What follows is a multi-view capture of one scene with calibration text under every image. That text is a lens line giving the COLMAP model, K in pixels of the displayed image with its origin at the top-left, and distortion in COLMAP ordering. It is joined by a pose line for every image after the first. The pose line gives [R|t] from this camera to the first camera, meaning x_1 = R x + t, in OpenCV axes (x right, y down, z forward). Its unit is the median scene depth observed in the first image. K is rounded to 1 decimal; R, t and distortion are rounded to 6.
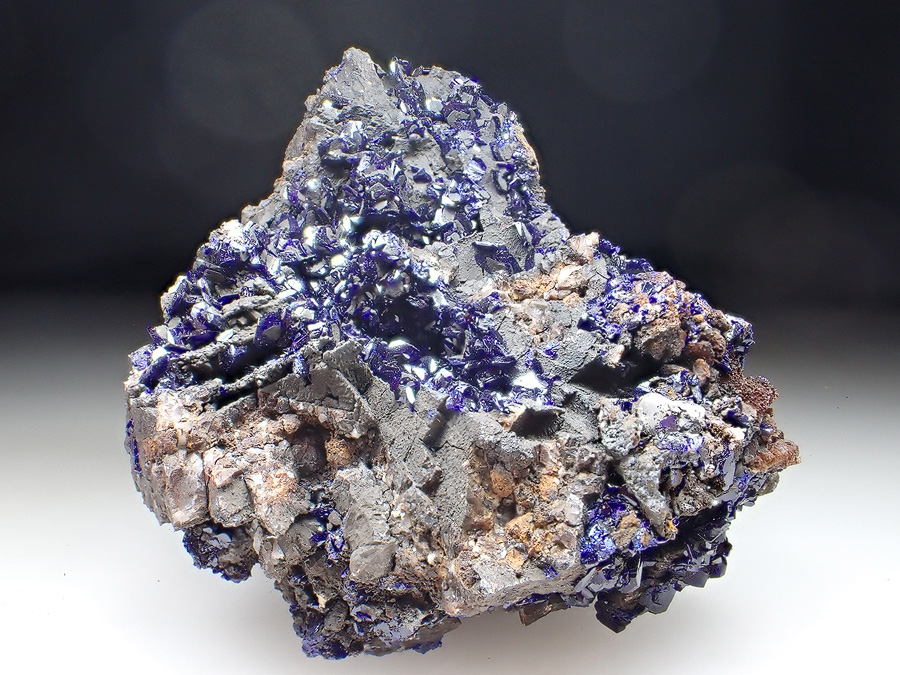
lens RADIAL K [[948.9, 0, 450.0], [0, 948.9, 337.5], [0, 0, 1]] dist [-0.011470, -0.004310]
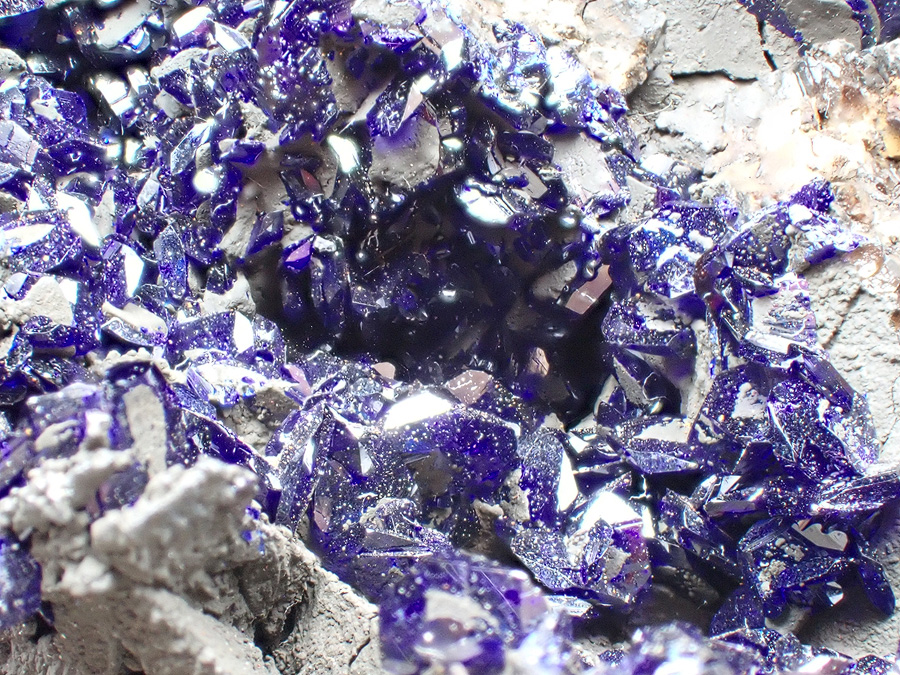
lens RADIAL K [[2891.7, 0, 450.0], [0, 2891.7, 337.5], [0, 0, 1]] dist [-0.053072, -0.226906]
pose [[0.997127, -0.019579, -0.073173, 0.007200], [0.028127, 0.992654, 0.117675, -0.092421], [0.070332, -0.119395, 0.990353, 0.246433]]
